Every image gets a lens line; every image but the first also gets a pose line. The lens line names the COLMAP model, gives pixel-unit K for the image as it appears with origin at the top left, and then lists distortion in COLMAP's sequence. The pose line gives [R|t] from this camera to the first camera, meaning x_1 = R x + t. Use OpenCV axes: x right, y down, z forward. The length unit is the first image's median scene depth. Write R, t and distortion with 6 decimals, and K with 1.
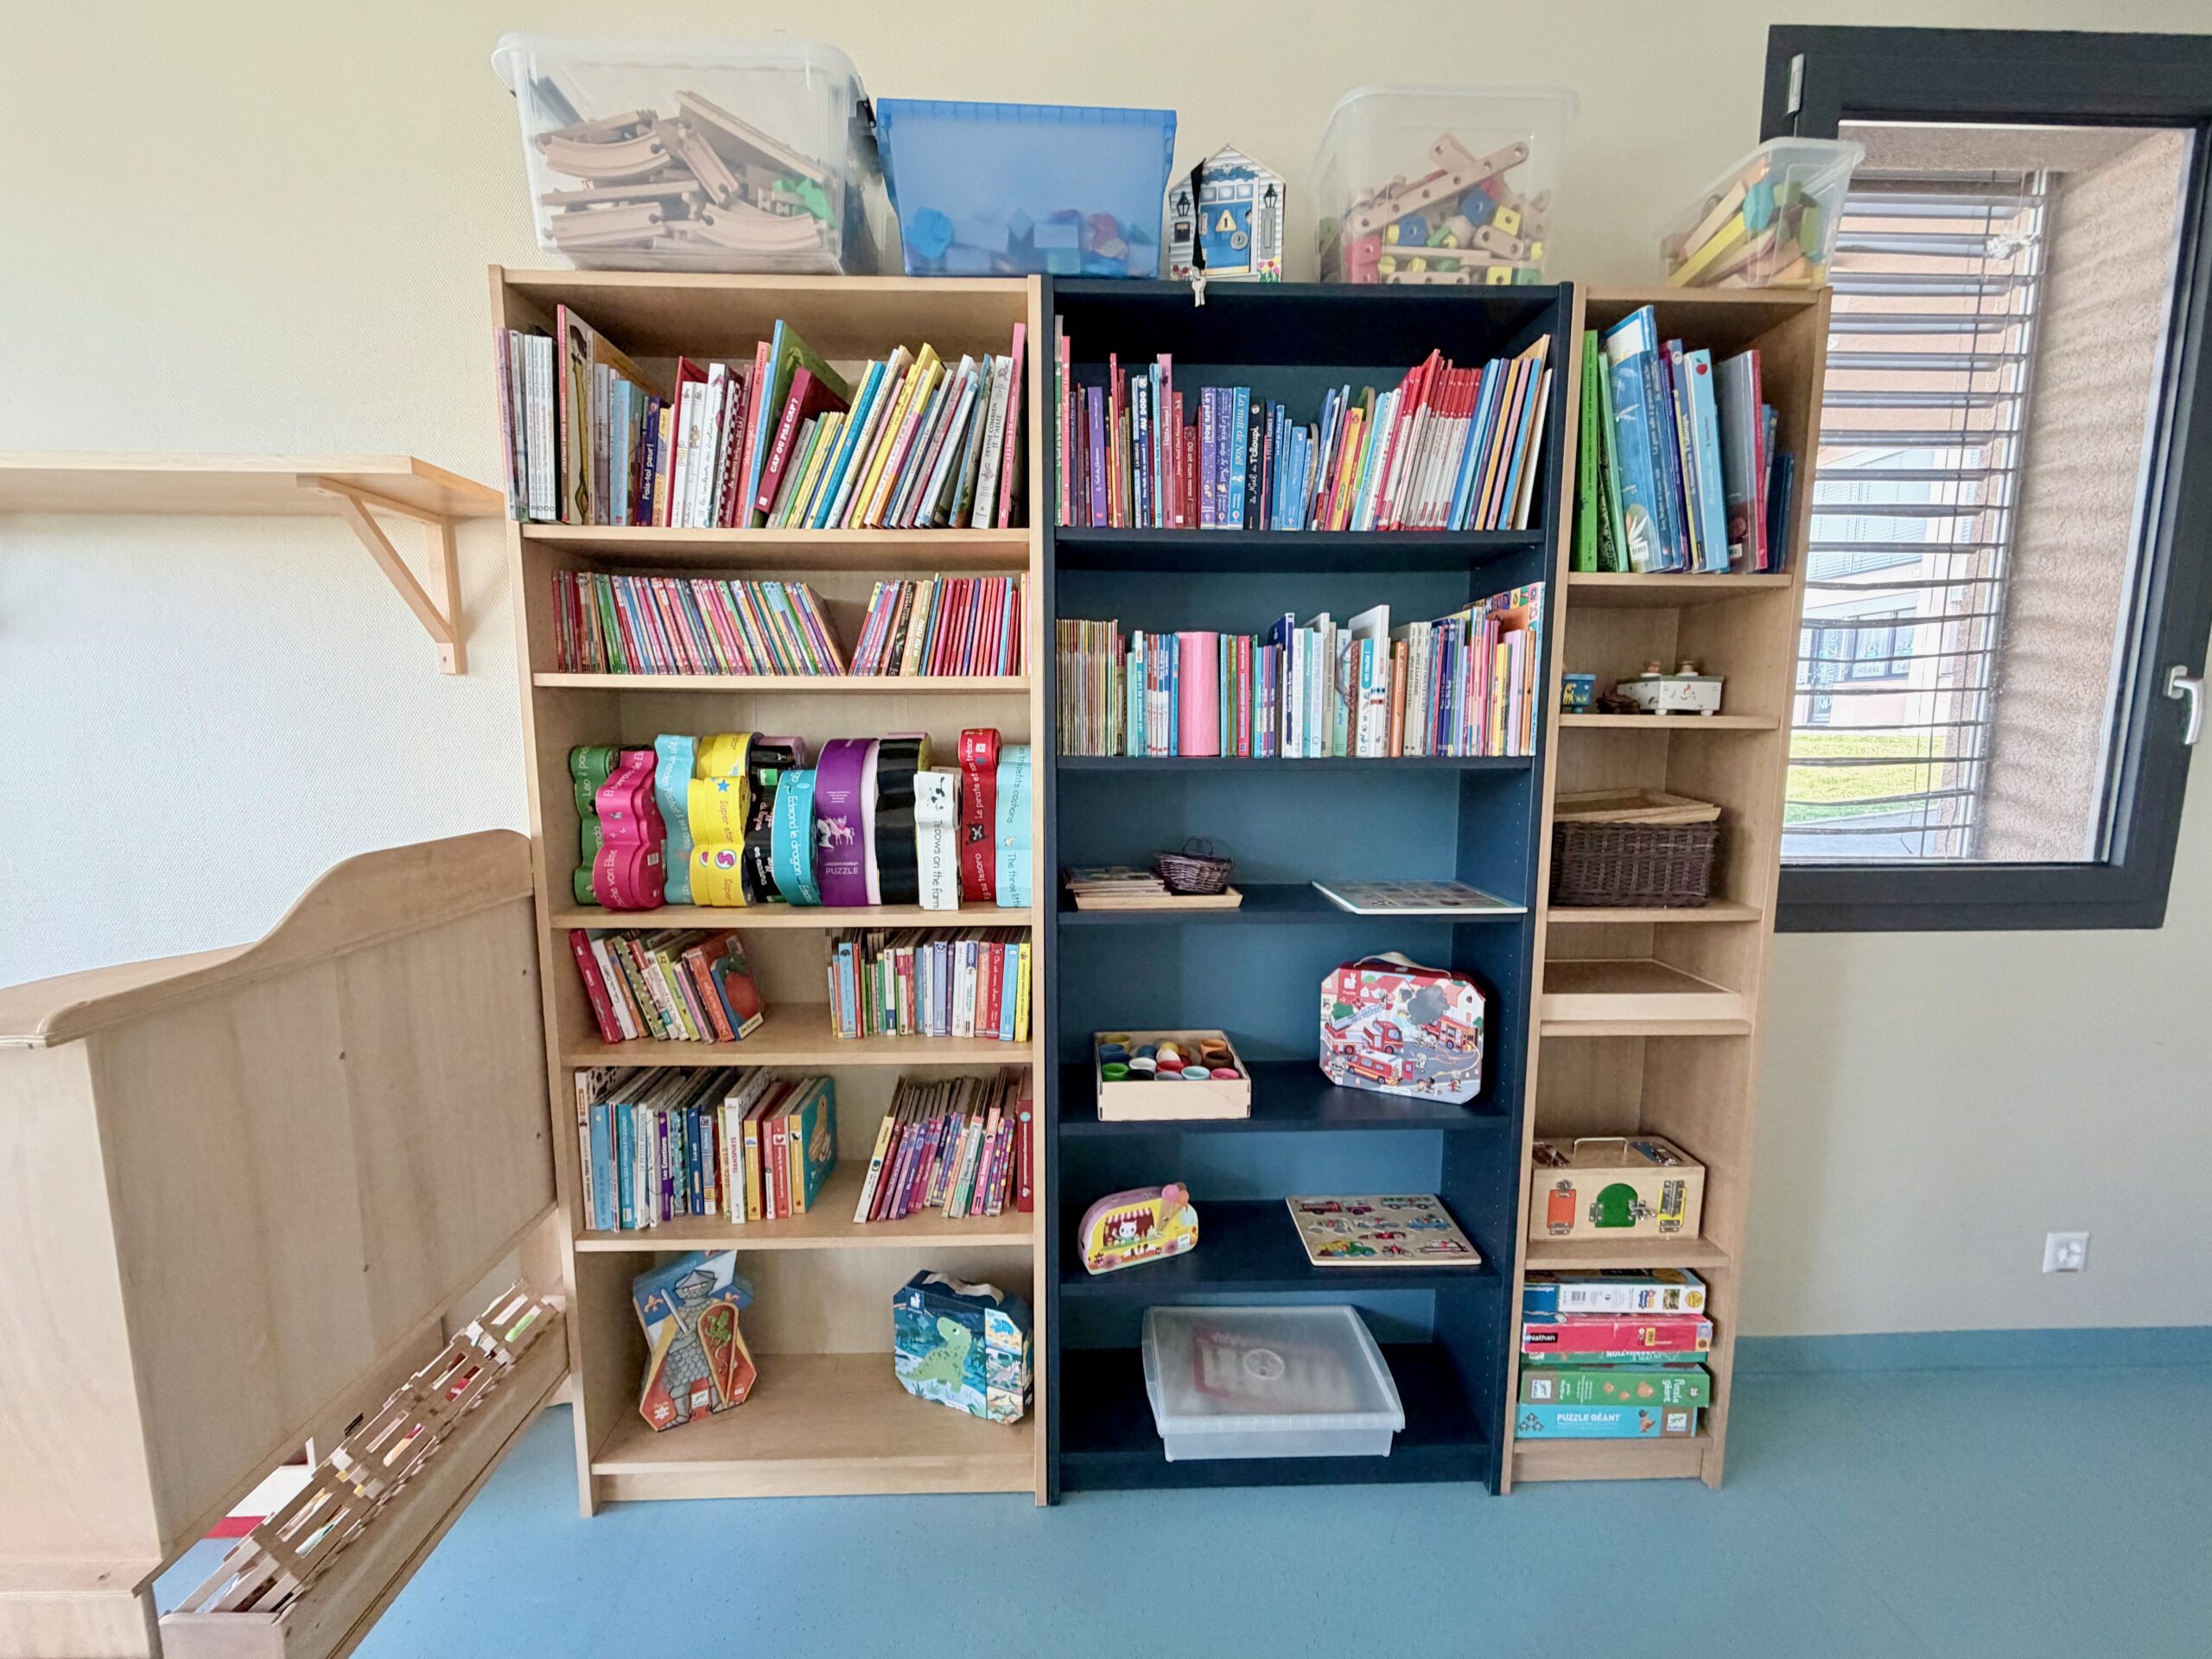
lens RADIAL K [[880.6, 0, 1100.9], [0, 880.6, 832.8], [0, 0, 1]] dist [0.001046, 0.000133]
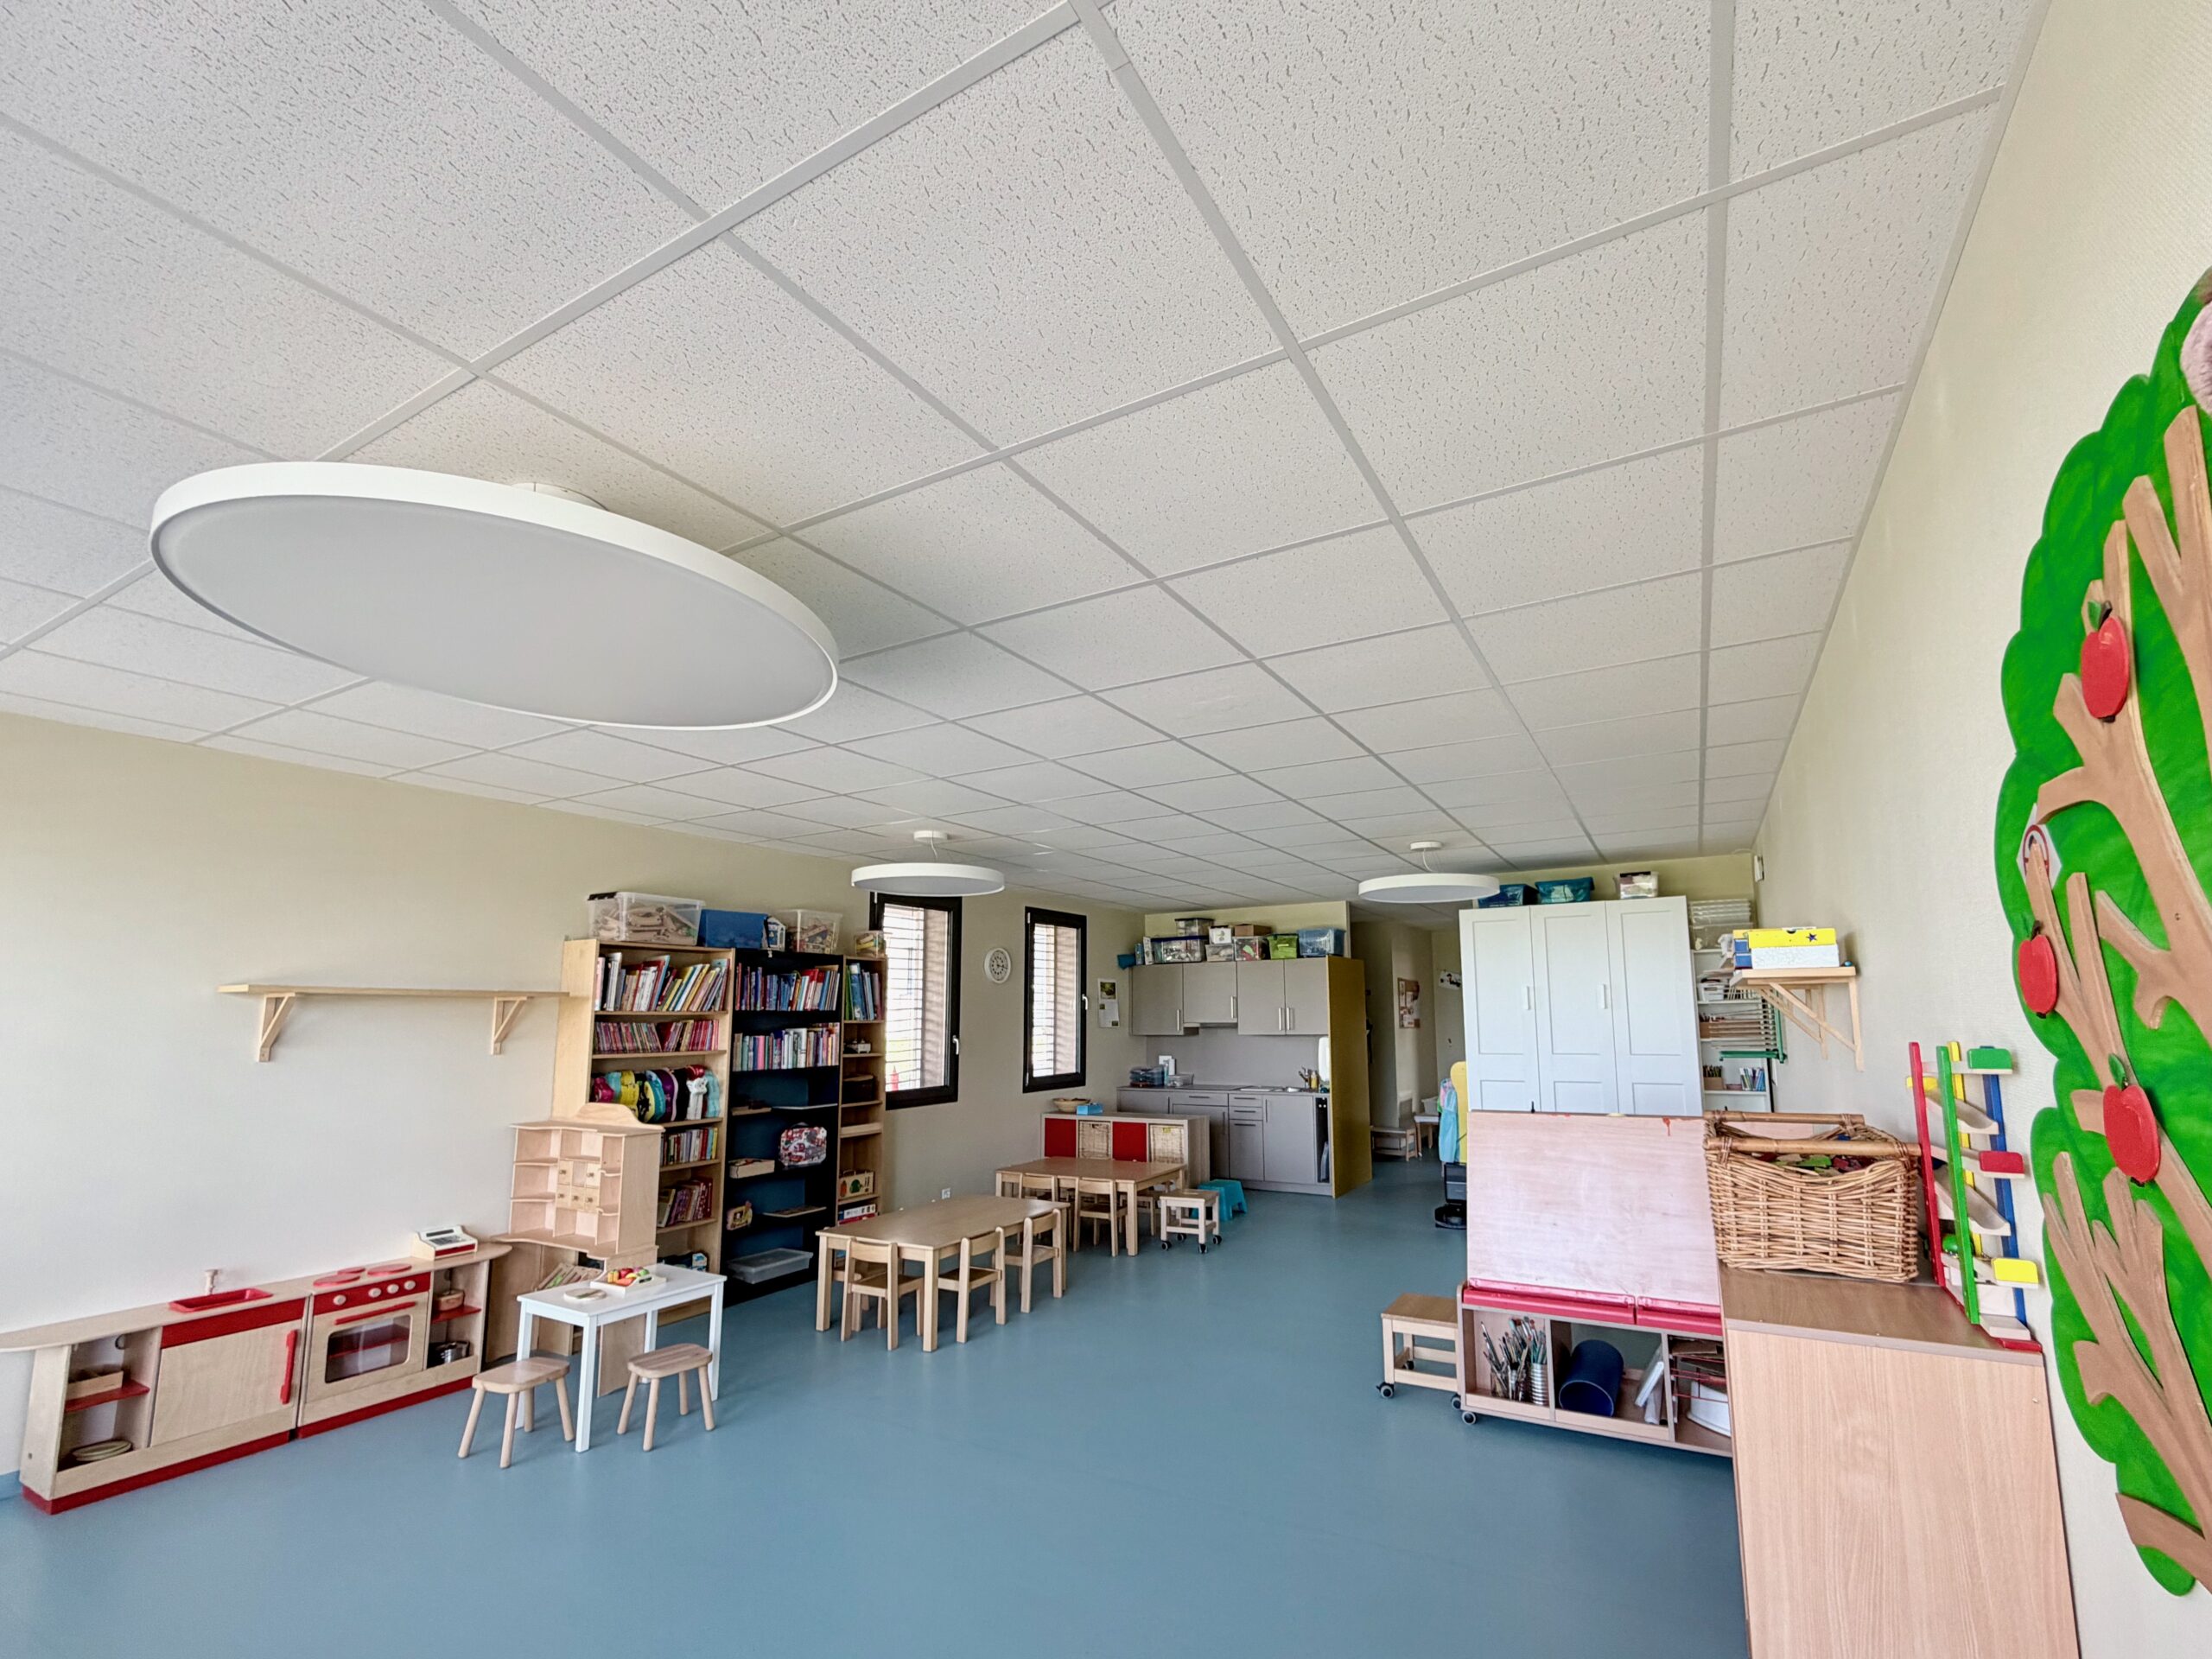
lens RADIAL K [[947.0, 0, 1185.0], [0, 947.0, 898.1], [0, 0, 1]] dist [0.002148, 0.000552]
pose [[0.501105, 0.101870, 0.859370, -2.414283], [0.117118, 0.975928, -0.183980, 0.145408], [-0.857425, 0.192841, 0.477111, -2.472581]]
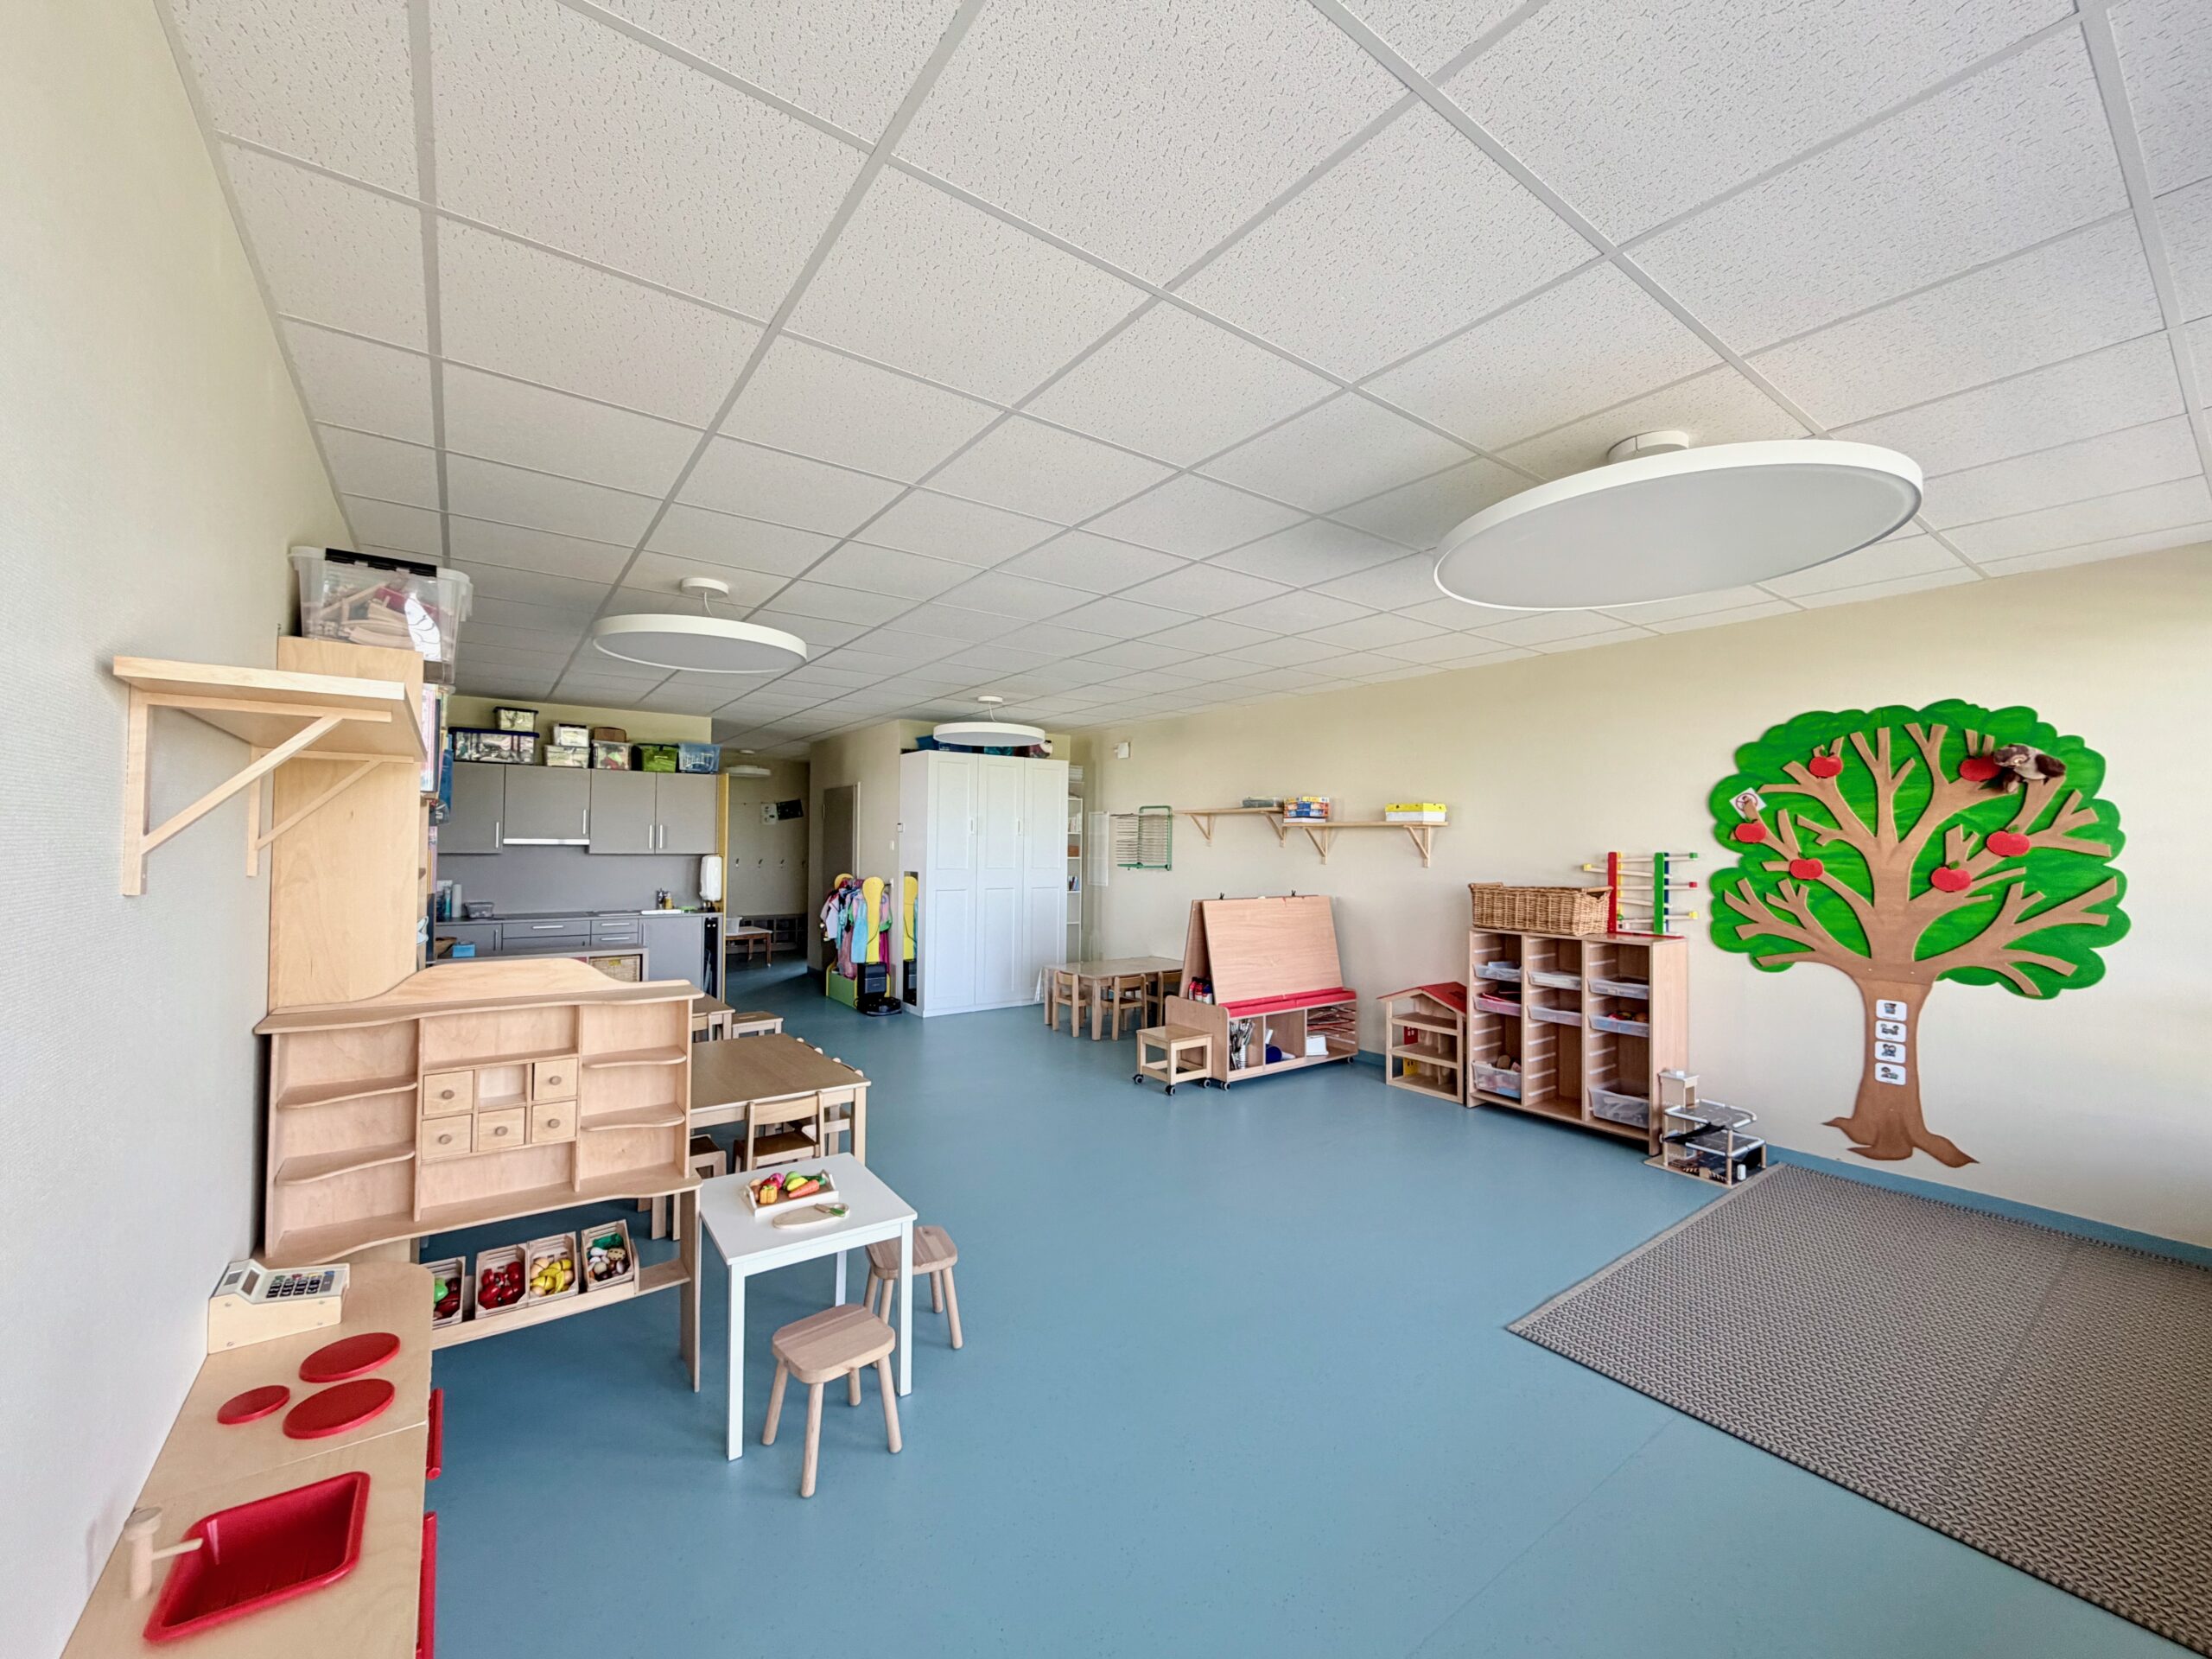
lens RADIAL K [[880.6, 0, 1094.3], [0, 880.6, 823.9], [0, 0, 1]] dist [0.001046, 0.000133]
pose [[-0.552990, 0.013048, 0.833086, -2.565469], [0.090880, 0.994856, 0.044743, -0.217286], [-0.828217, 0.100453, -0.551331, 0.773721]]
